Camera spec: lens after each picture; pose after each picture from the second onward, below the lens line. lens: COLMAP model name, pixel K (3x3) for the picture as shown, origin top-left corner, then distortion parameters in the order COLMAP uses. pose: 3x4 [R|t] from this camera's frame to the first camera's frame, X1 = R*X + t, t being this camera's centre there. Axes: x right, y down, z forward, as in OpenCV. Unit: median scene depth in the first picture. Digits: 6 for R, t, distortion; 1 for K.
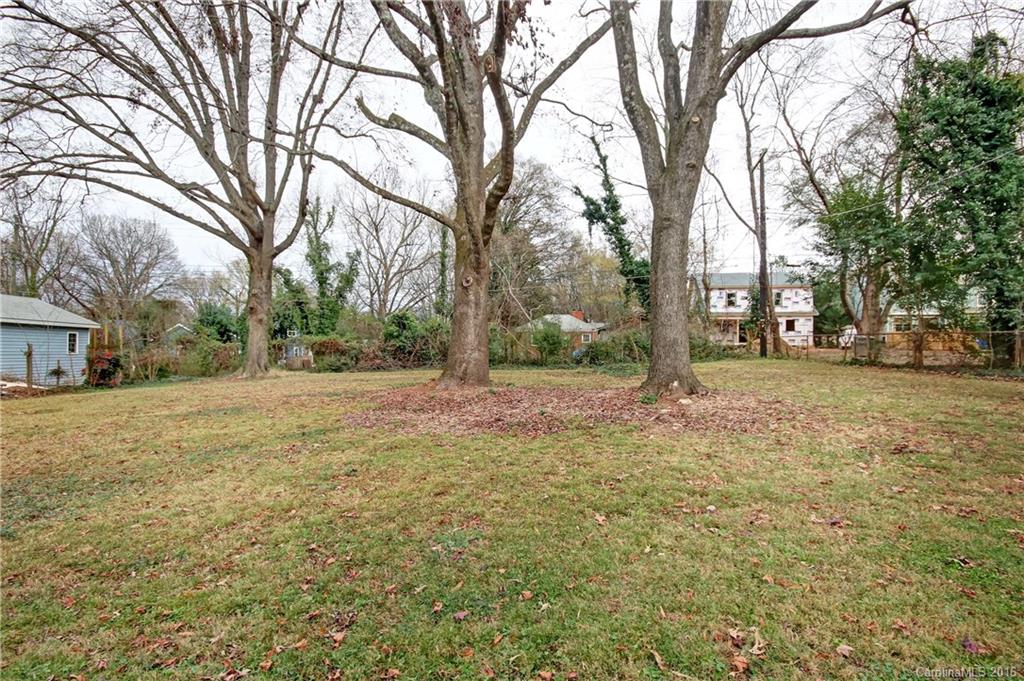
lens RADIAL K [[514.8, 0, 514.7], [0, 514.8, 344.8], [0, 0, 1]] dist [-0.000080, 0.000108]
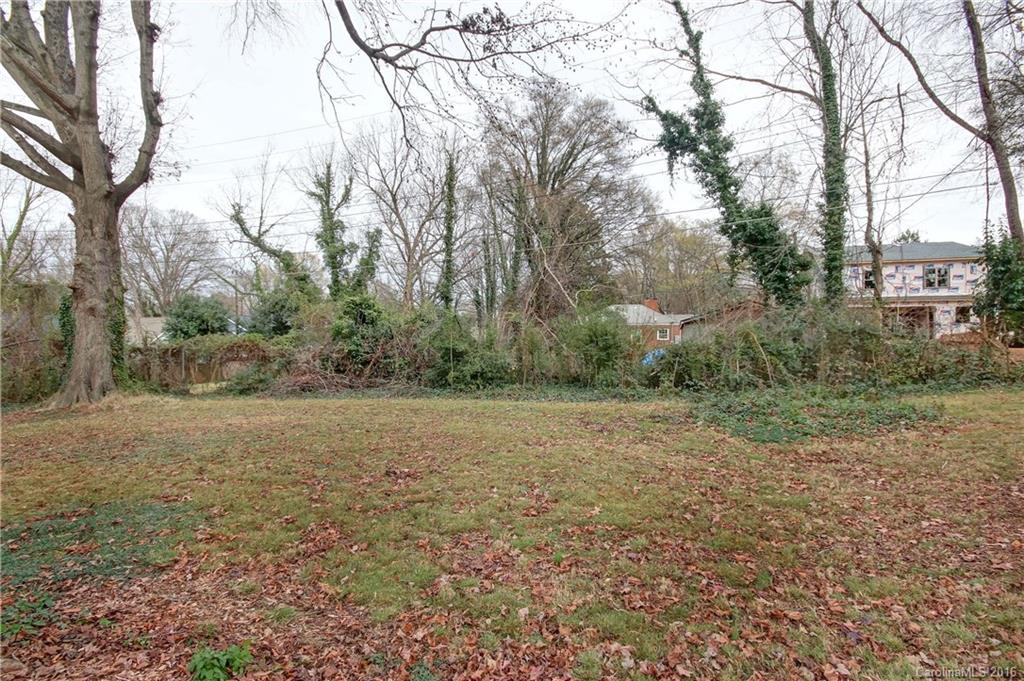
lens RADIAL K [[560.2, 0, 507.4], [0, 560.2, 339.1], [0, 0, 1]] dist [0.019344, 0.000185]
pose [[0.991518, -0.003314, -0.129930, 0.036557], [0.002958, 0.999991, -0.002938, -0.007648], [0.129938, 0.002529, 0.991519, 0.293006]]
